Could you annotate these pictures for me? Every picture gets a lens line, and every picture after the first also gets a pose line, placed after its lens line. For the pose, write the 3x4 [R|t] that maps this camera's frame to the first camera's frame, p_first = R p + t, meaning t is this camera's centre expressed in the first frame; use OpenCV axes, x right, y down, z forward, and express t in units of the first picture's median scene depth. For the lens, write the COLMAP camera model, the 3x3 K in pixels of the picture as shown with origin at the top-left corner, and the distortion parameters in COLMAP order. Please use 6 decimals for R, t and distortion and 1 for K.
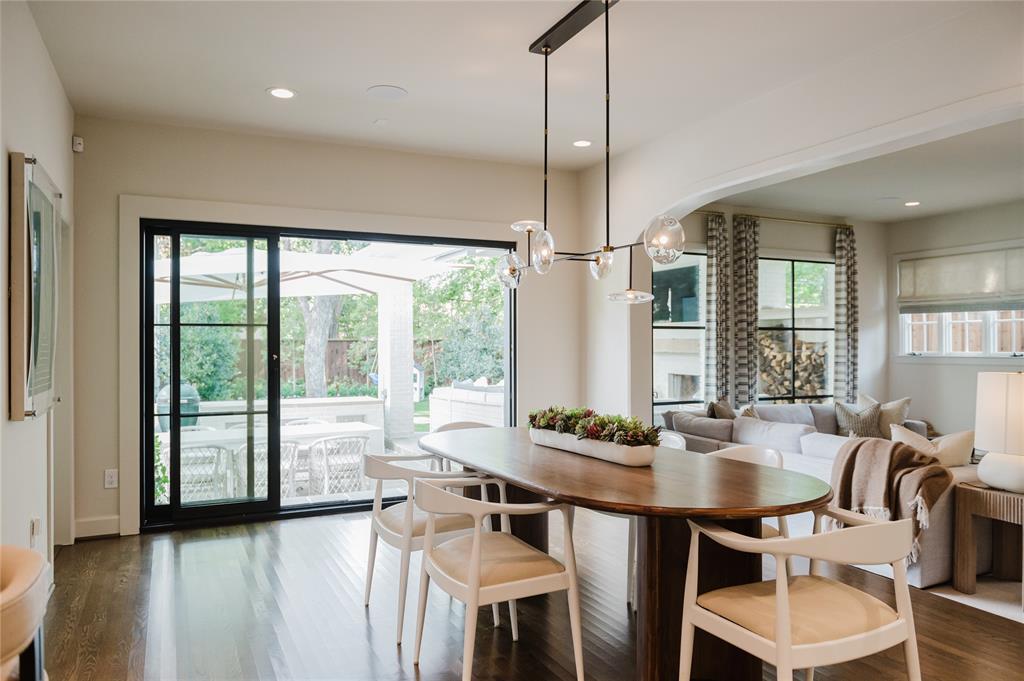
lens RADIAL K [[721.5, 0, 506.1], [0, 721.5, 345.1], [0, 0, 1]] dist [-0.005328, -0.007738]
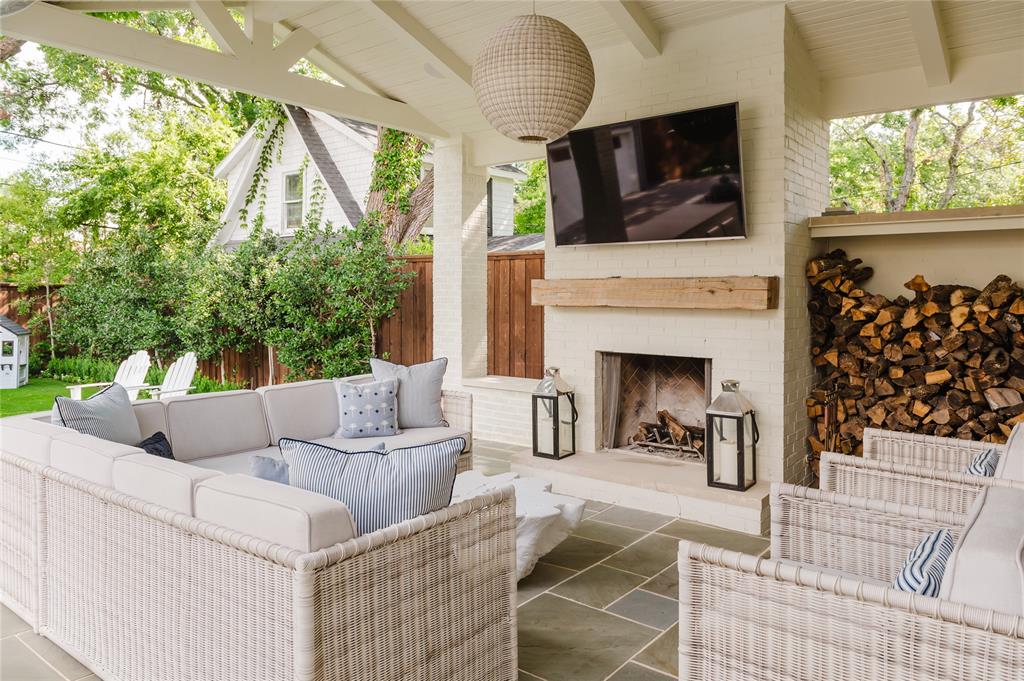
lens RADIAL K [[721.5, 0, 523.0], [0, 721.5, 297.2], [0, 0, 1]] dist [-0.005328, -0.007738]
pose [[0.893162, 0.004134, 0.449716, -0.042707], [-0.004359, 0.999990, -0.000535, 0.005828], [-0.449714, -0.001482, 0.893171, 0.823017]]
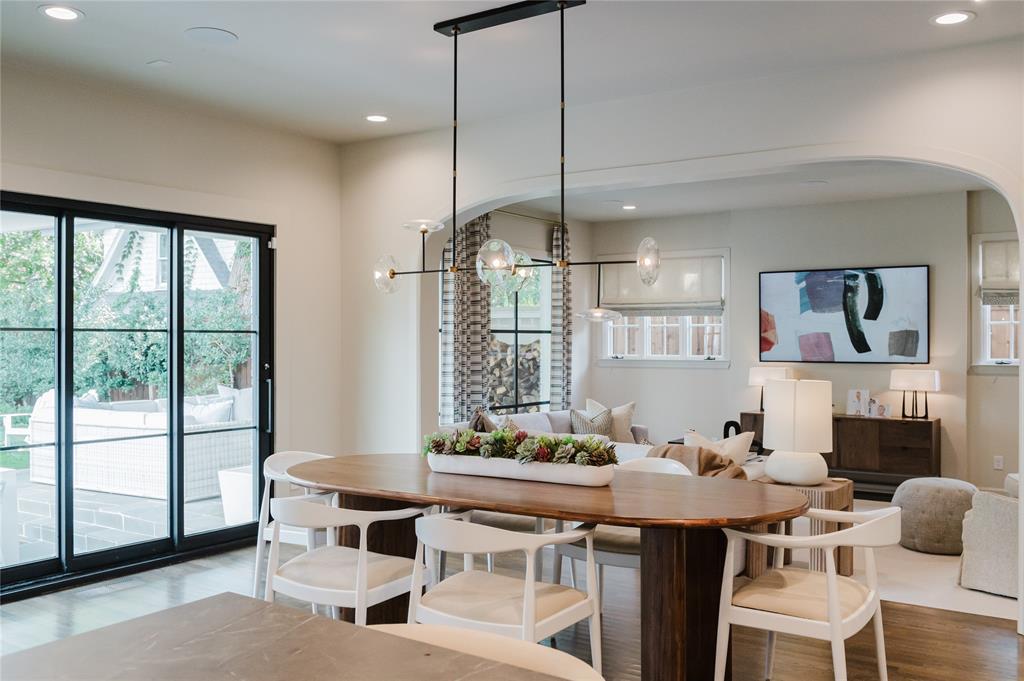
lens RADIAL K [[908.1, 0, 516.8], [0, 908.1, 339.5], [0, 0, 1]] dist [-0.018677, -0.008734]
pose [[0.861916, 0.001874, 0.507048, -0.191847], [-0.001641, 0.999998, -0.000905, -0.011072], [-0.507048, -0.000052, 0.861918, -0.005544]]
